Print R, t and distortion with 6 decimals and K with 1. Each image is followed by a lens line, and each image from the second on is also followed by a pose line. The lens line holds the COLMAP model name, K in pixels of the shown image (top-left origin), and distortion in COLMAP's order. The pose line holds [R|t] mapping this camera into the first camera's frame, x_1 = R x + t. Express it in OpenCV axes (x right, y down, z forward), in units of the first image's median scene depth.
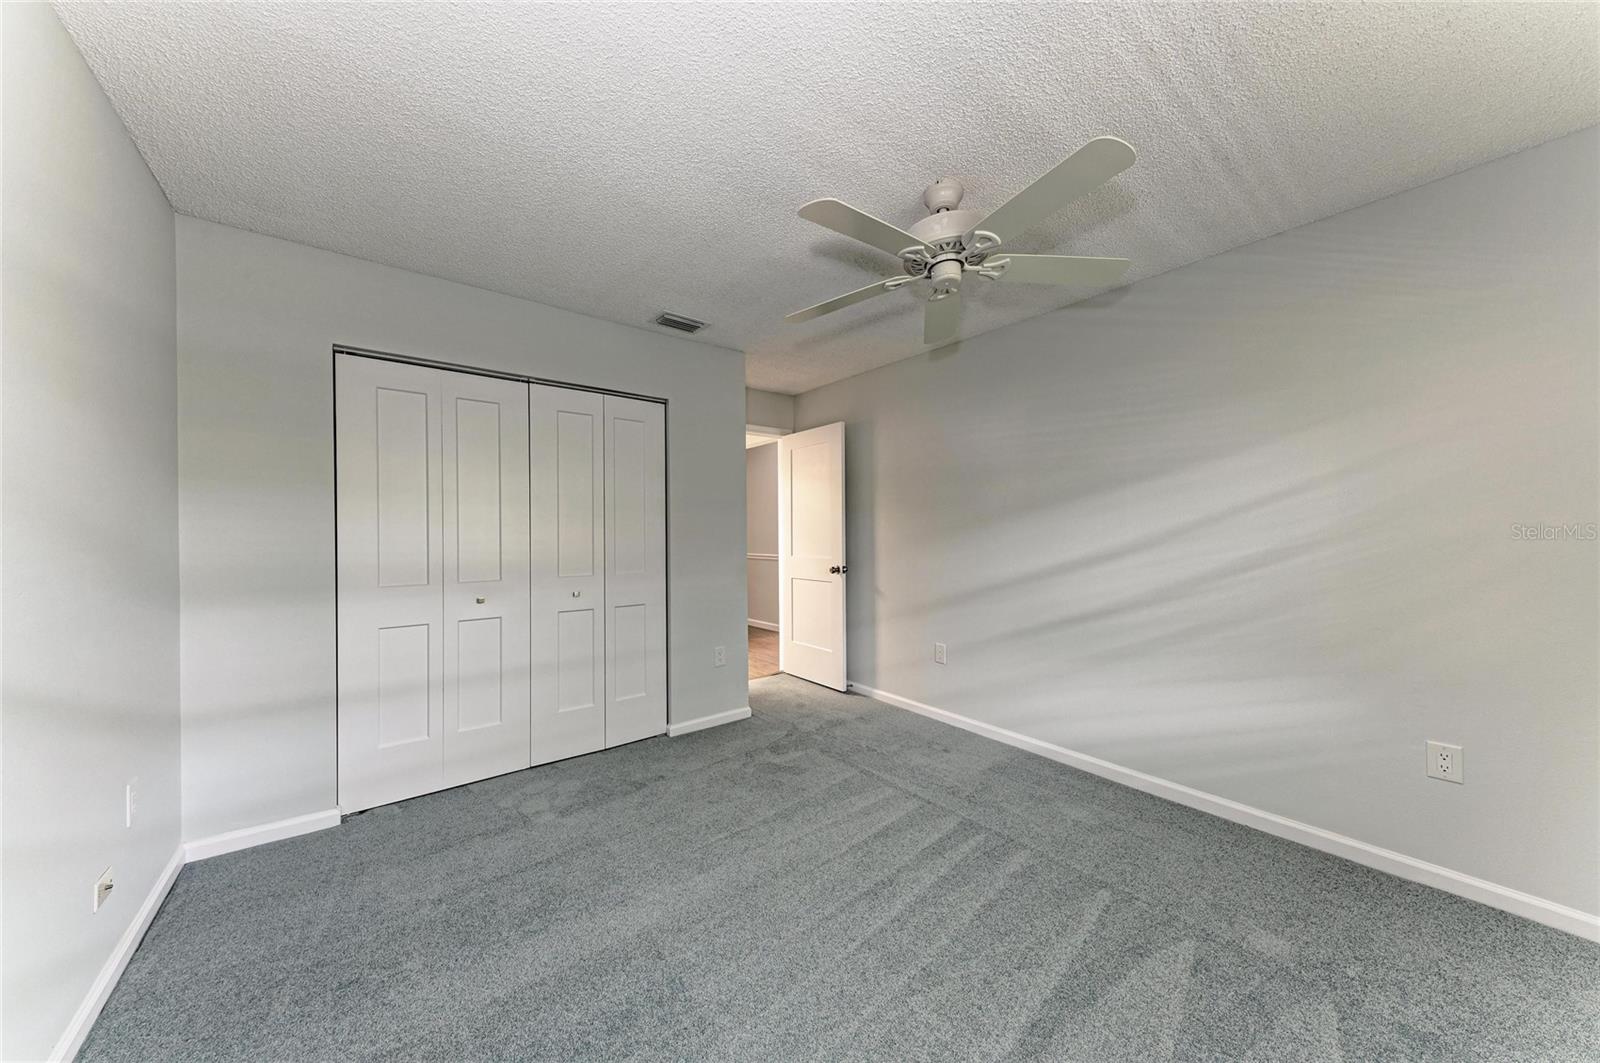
lens RADIAL K [[539.9, 0, 799.7], [0, 539.9, 535.4], [0, 0, 1]] dist [0.020147, -0.002347]
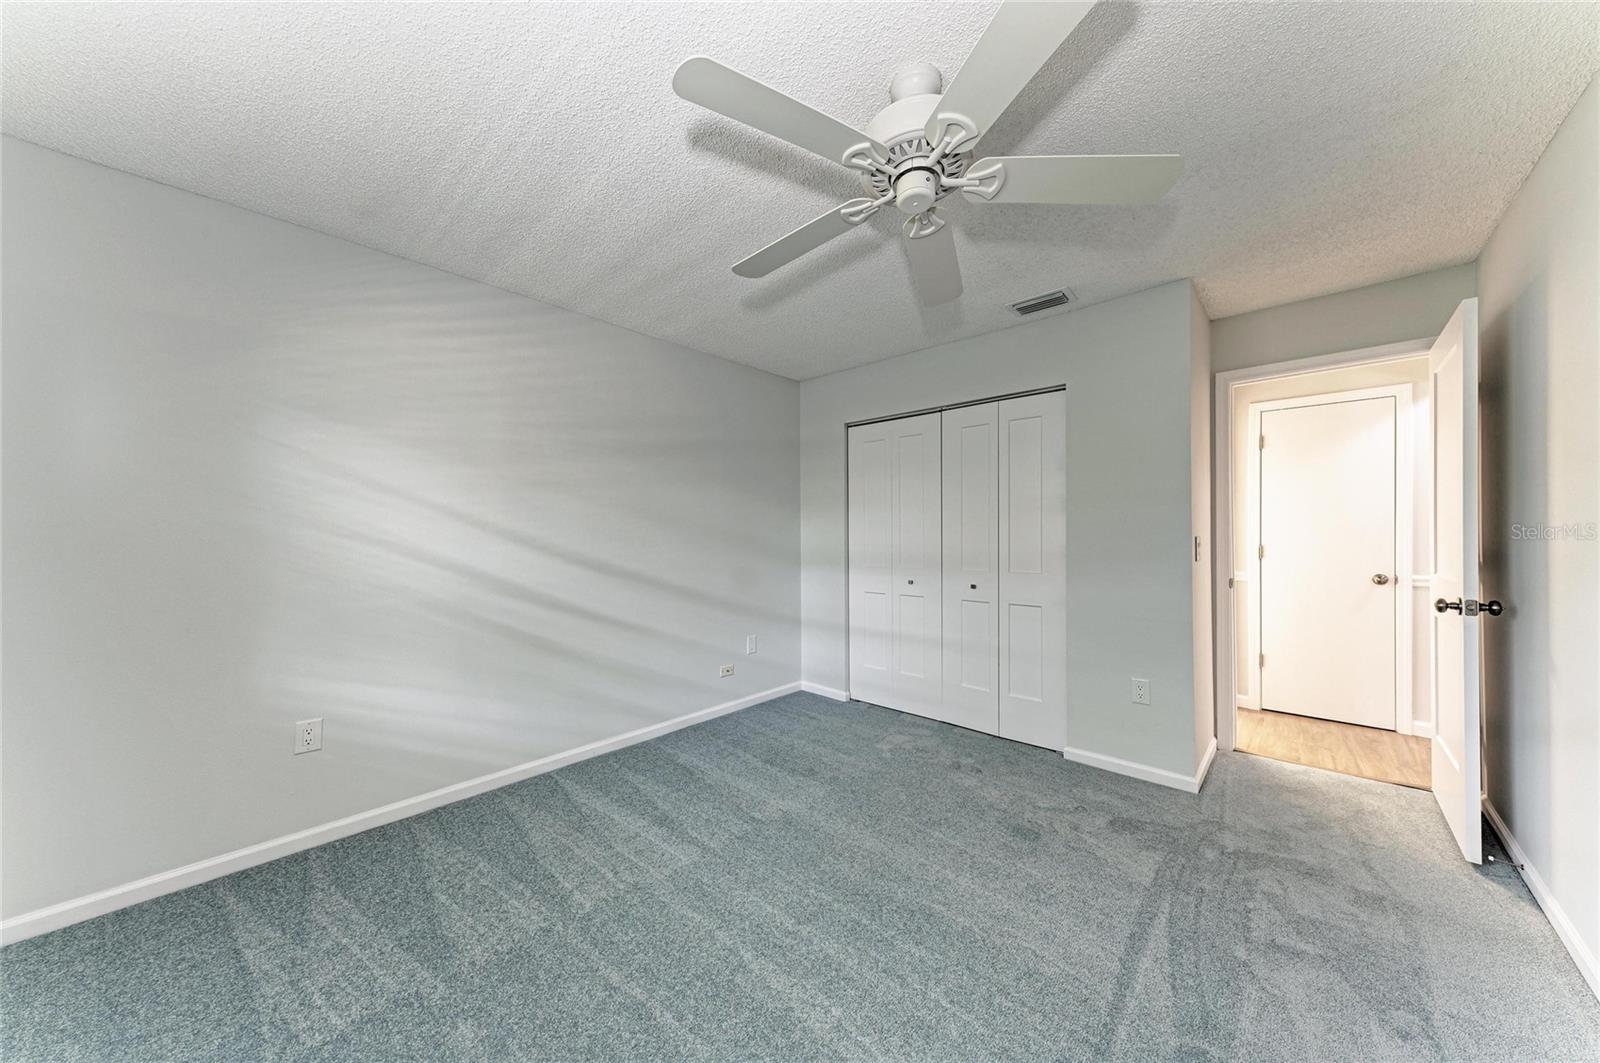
lens RADIAL K [[539.9, 0, 798.7], [0, 539.9, 532.3], [0, 0, 1]] dist [0.020147, -0.002347]
pose [[0.160686, 0.001601, -0.987004, 0.670218], [0.003506, 0.999991, 0.002193, -0.008441], [0.986999, -0.003813, 0.160679, 0.480480]]
